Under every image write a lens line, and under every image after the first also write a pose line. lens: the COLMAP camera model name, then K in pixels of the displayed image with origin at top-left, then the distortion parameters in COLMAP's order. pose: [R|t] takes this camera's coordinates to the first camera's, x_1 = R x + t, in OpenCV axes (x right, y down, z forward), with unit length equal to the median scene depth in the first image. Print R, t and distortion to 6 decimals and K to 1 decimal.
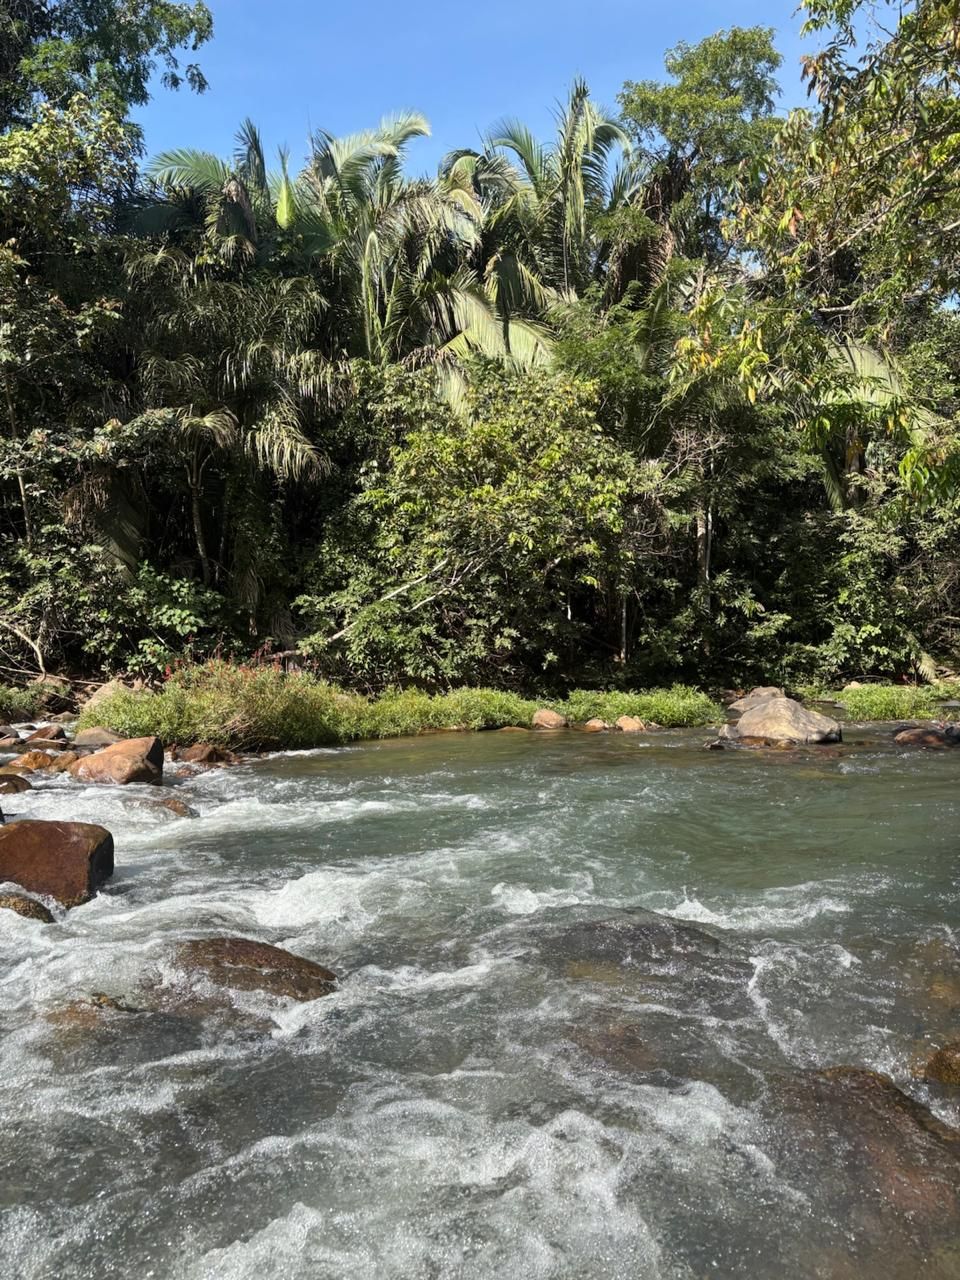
lens RADIAL K [[958.7, 0, 471.2], [0, 958.7, 645.7], [0, 0, 1]] dist [0.043876, -0.049068]
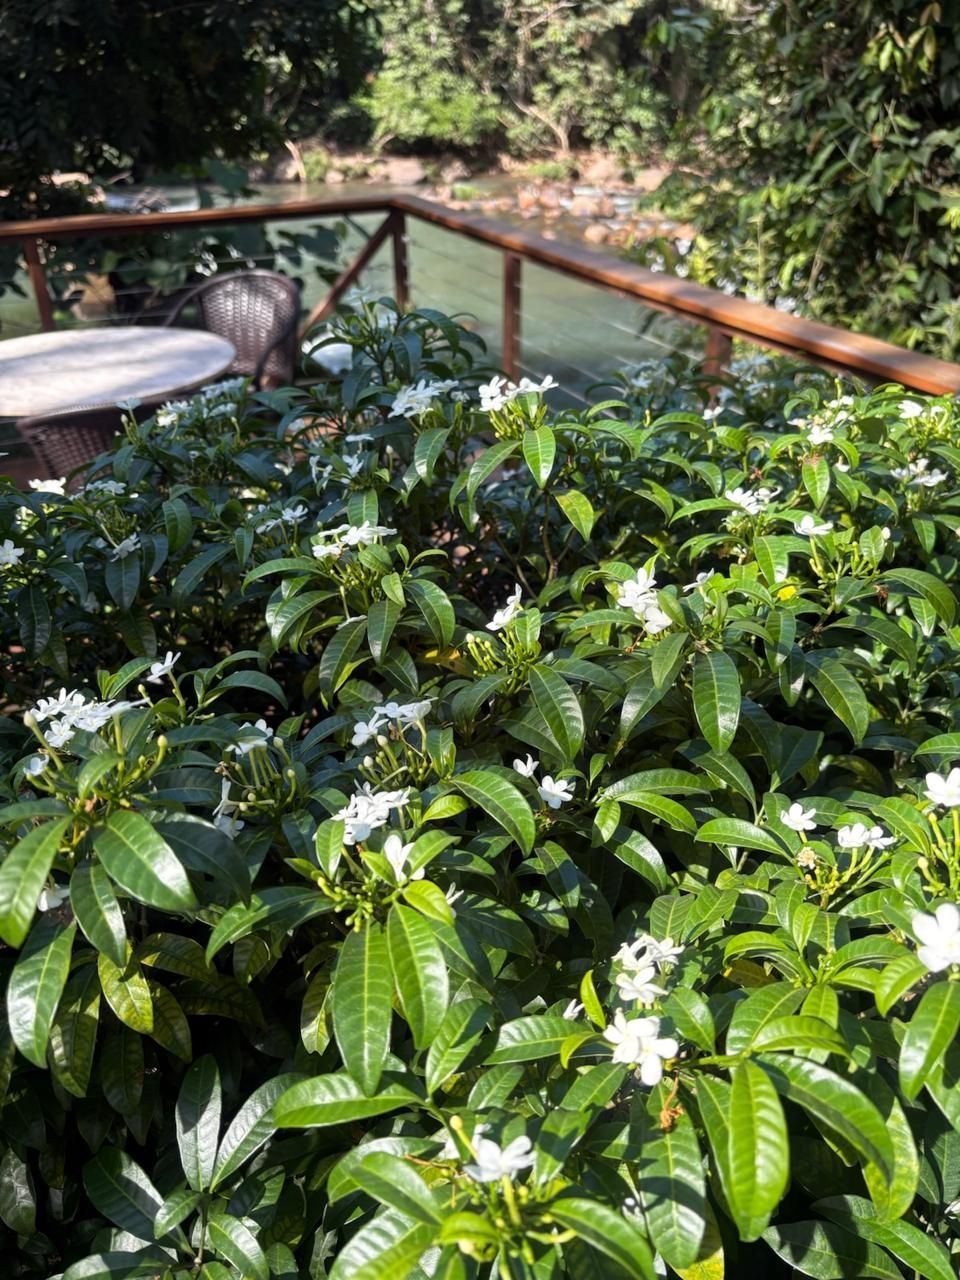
lens RADIAL K [[958.7, 0, 471.4], [0, 958.7, 640.9], [0, 0, 1]] dist [0.043876, -0.049068]
pose [[0.958042, 0.155693, -0.240657, -0.039827], [0.003774, 0.832687, 0.553732, -0.192019], [0.286604, -0.531406, 0.797161, -0.870343]]
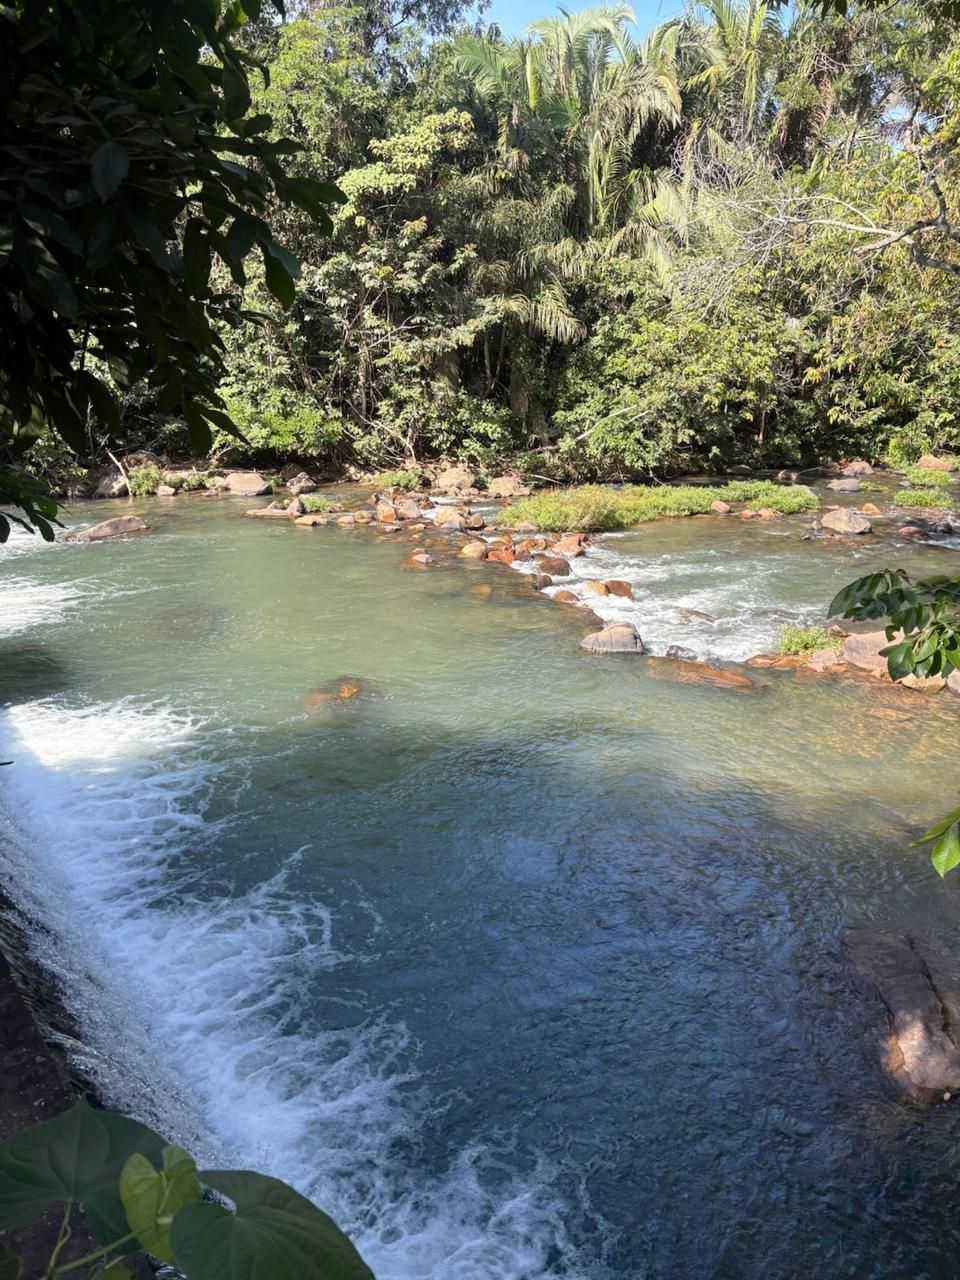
lens RADIAL K [[958.7, 0, 469.7], [0, 958.7, 642.6], [0, 0, 1]] dist [0.043876, -0.049068]
pose [[0.993782, 0.038742, -0.104381, -0.143206], [-0.004574, 0.950922, 0.309398, -0.180213], [0.111245, -0.306997, 0.945187, -0.649874]]
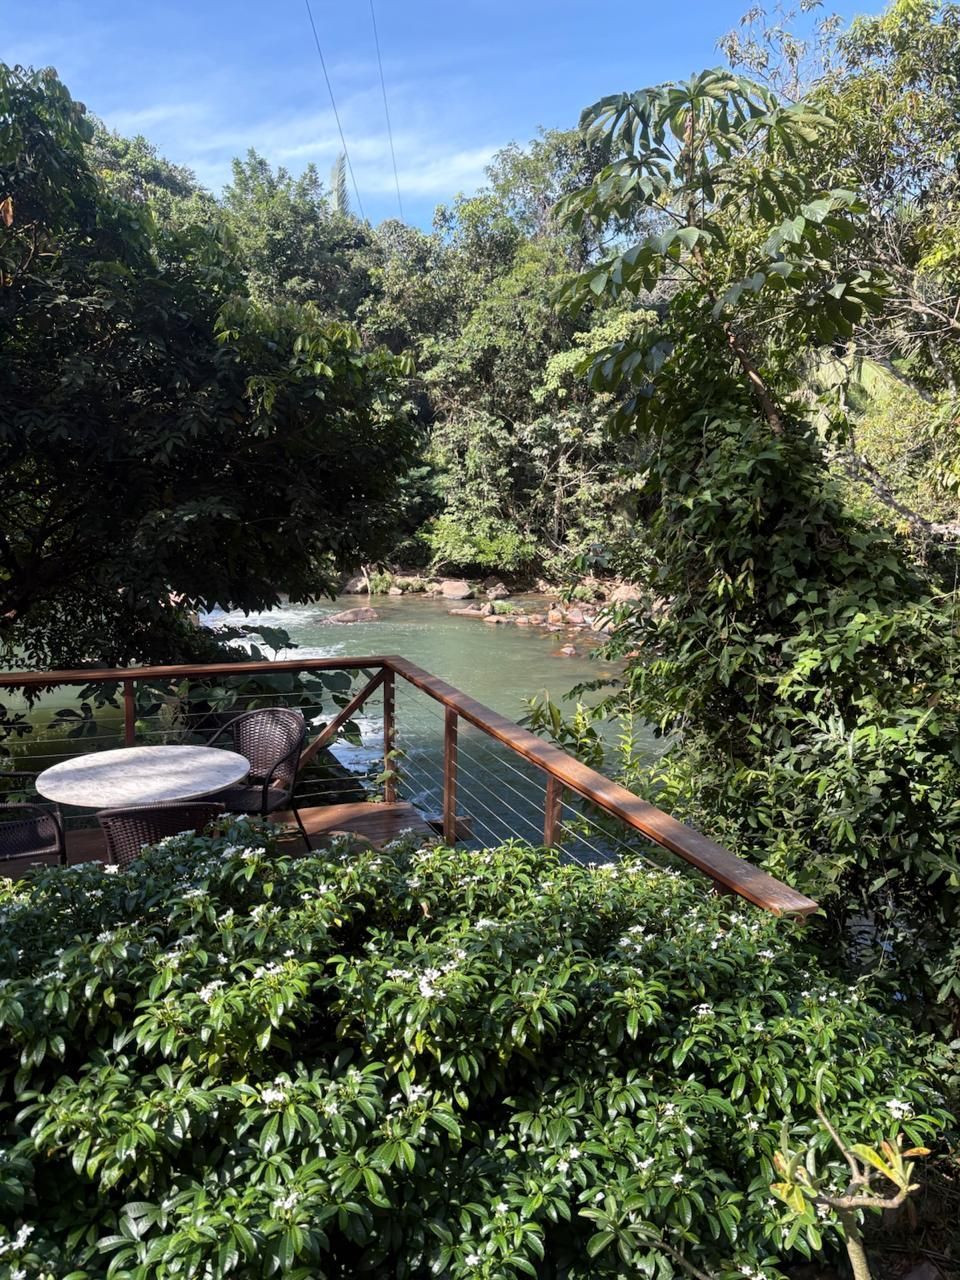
lens RADIAL K [[958.7, 0, 474.6], [0, 958.7, 639.5], [0, 0, 1]] dist [0.043876, -0.049068]
pose [[0.937121, 0.094277, -0.336031, 0.024065], [-0.026053, 0.979034, 0.202024, -0.237057], [0.348032, -0.180566, 0.919929, -0.942634]]
